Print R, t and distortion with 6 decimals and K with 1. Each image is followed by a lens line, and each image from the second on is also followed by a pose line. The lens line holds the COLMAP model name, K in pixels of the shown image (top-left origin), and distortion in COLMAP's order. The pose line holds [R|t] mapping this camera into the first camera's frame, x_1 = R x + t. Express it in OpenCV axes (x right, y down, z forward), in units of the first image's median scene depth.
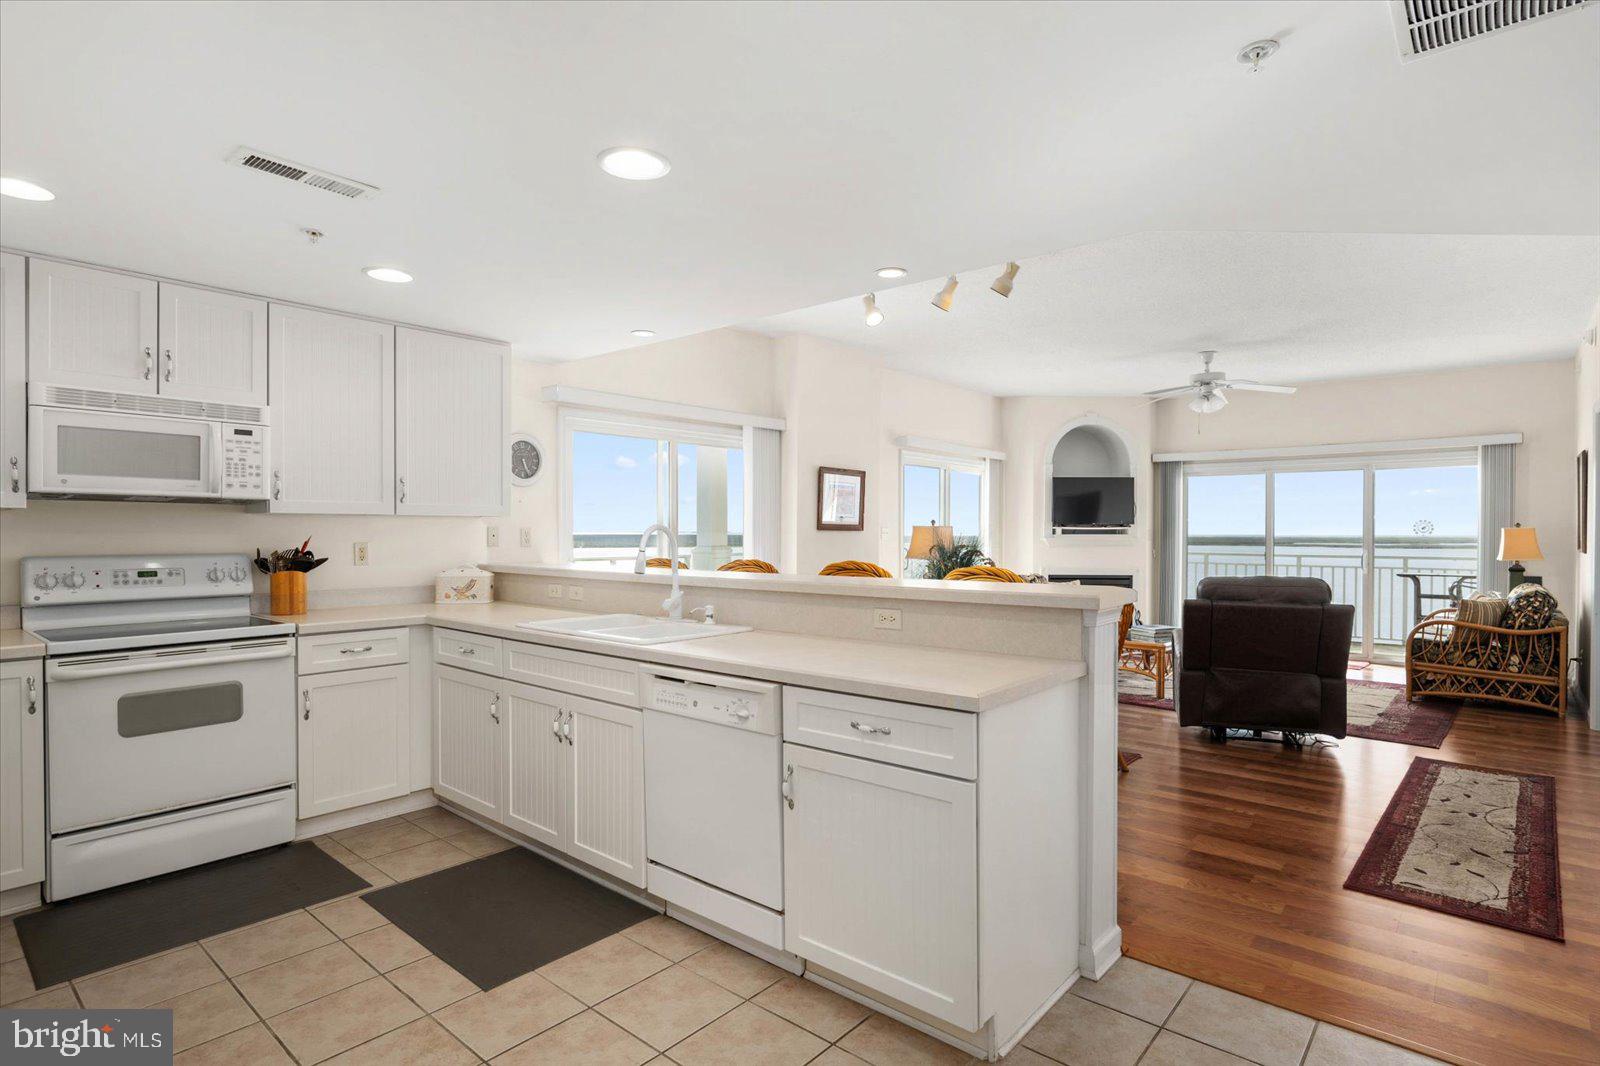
lens RADIAL K [[829.8, 0, 797.6], [0, 829.8, 538.2], [0, 0, 1]] dist [0.000918, 0.000274]
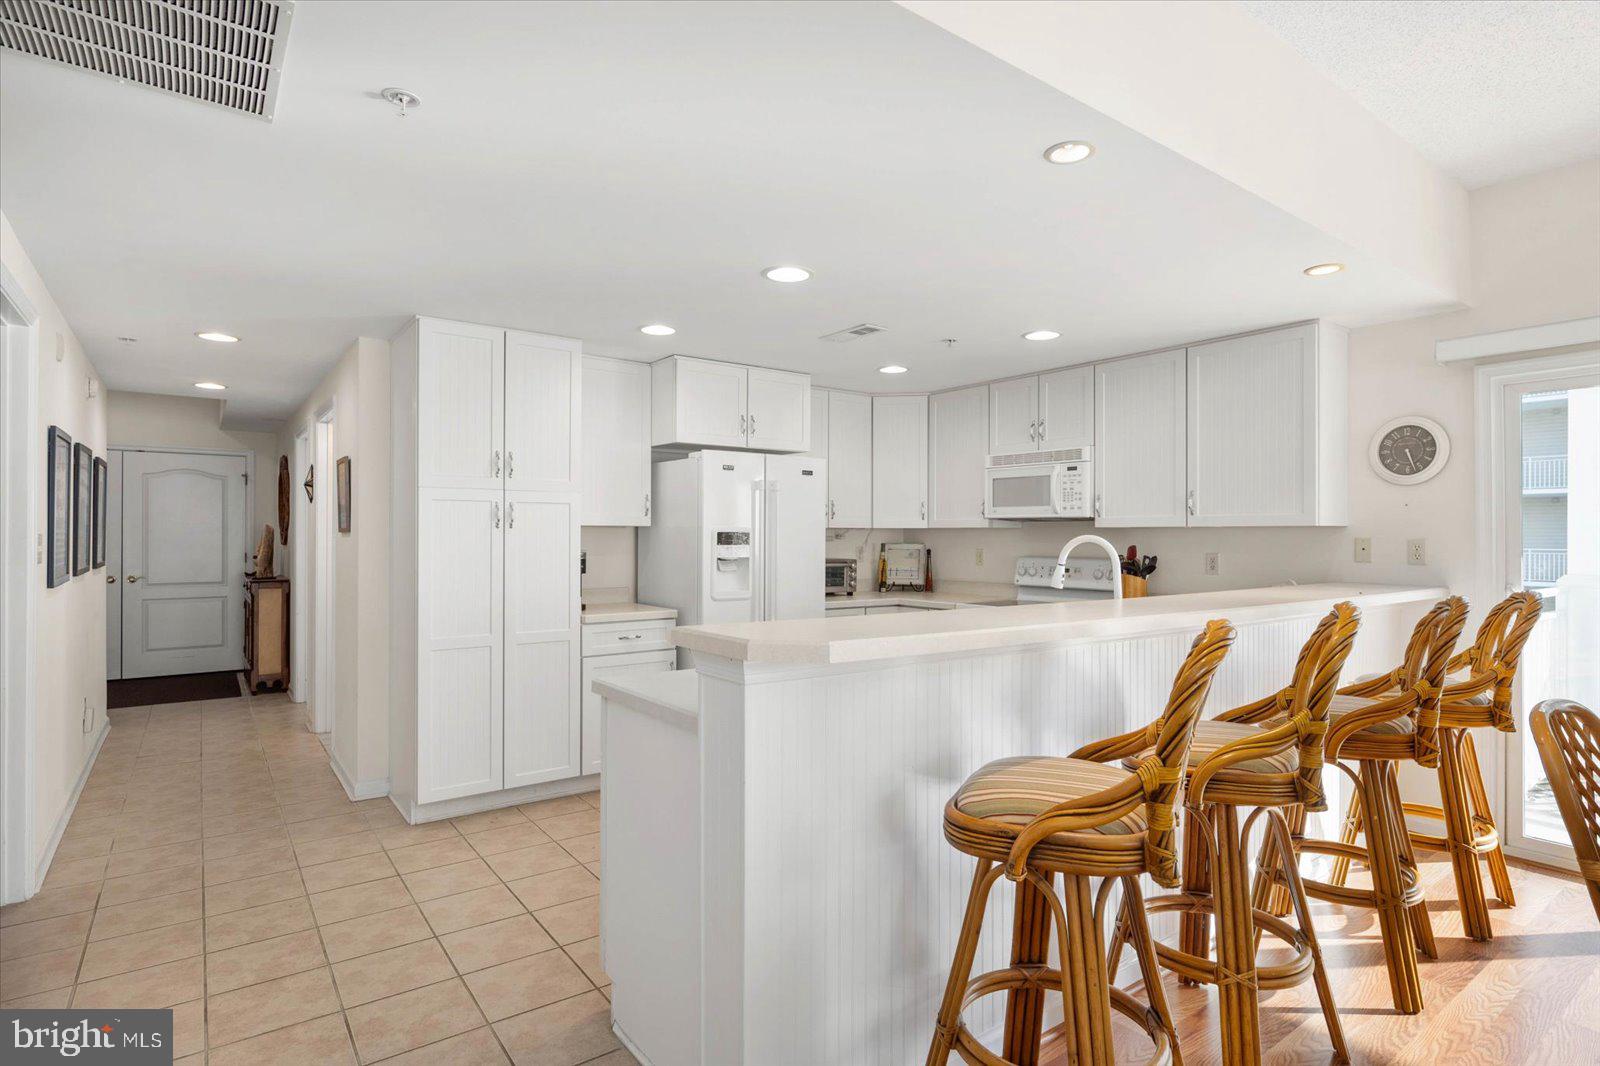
lens RADIAL K [[829.8, 0, 811.1], [0, 829.8, 526.3], [0, 0, 1]] dist [0.000918, 0.000274]
pose [[-0.227738, -0.008199, -0.973688, 0.530676], [-0.008117, 0.999946, -0.006522, -0.015138], [0.973689, 0.006418, -0.227793, 0.637524]]
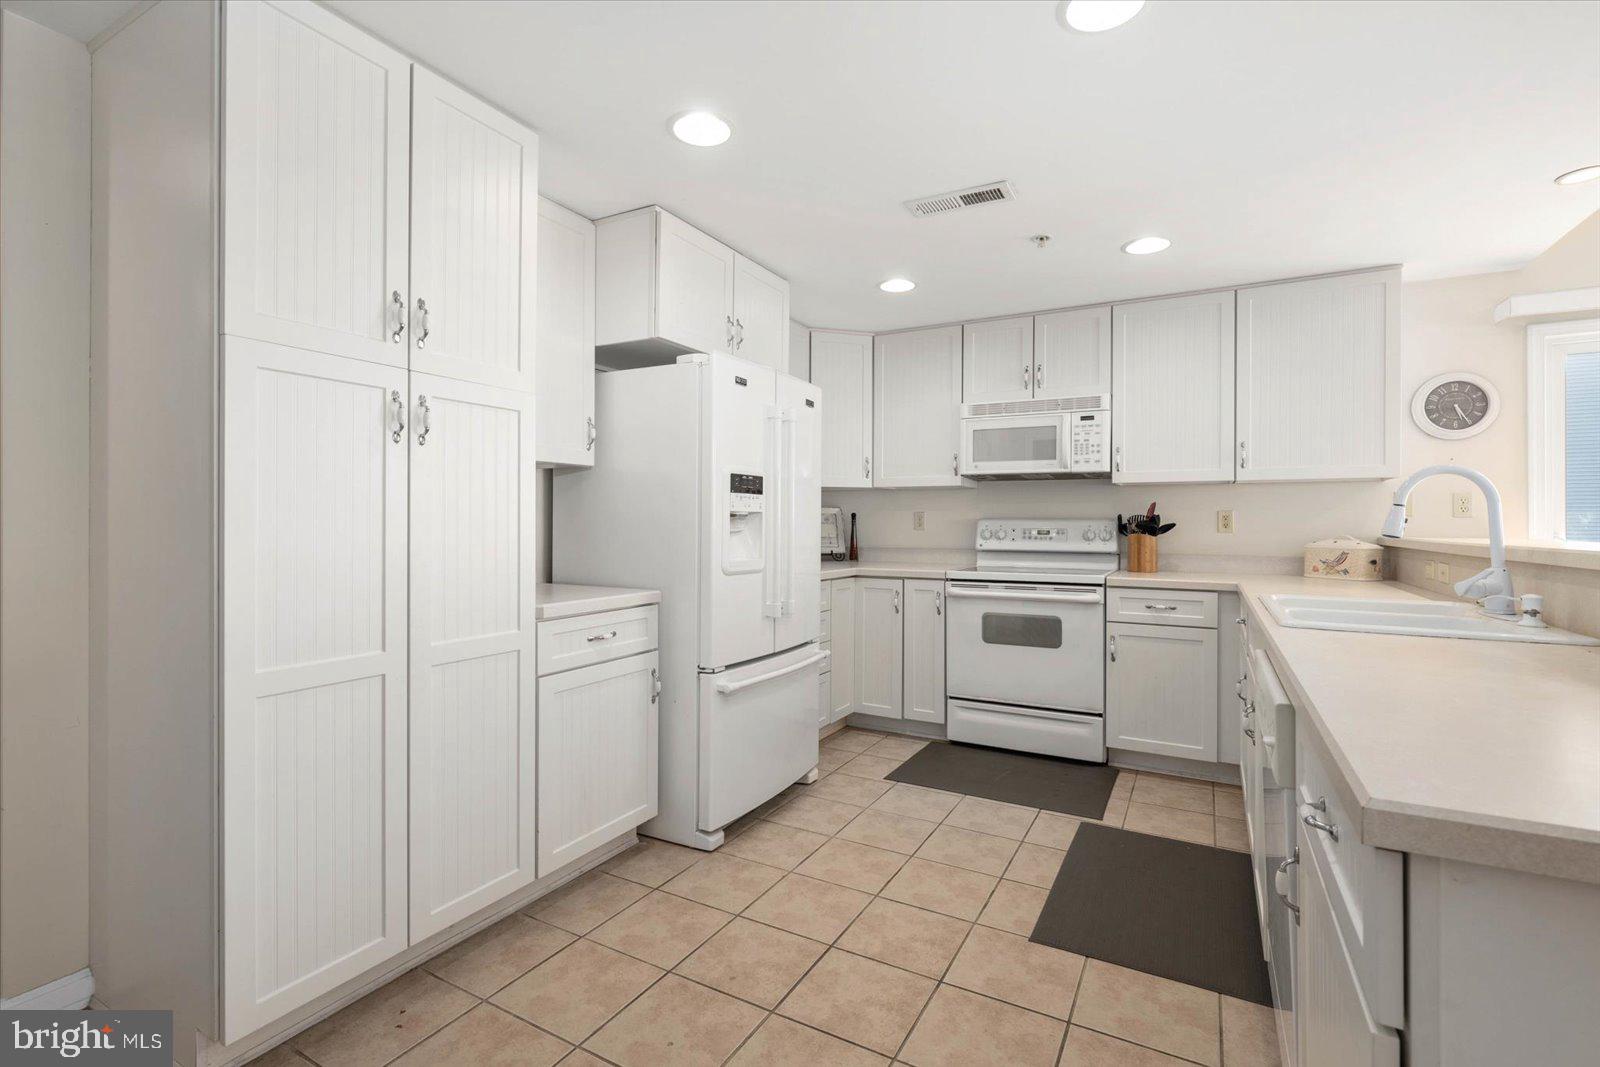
lens RADIAL K [[696.4, 0, 788.0], [0, 696.4, 521.3], [0, 0, 1]] dist [0.003347, -0.000039]
pose [[0.218935, -0.000719, -0.975739, 0.172073], [-0.011833, 0.999924, -0.003392, 0.024136], [0.975668, 0.012288, 0.218910, 0.244965]]
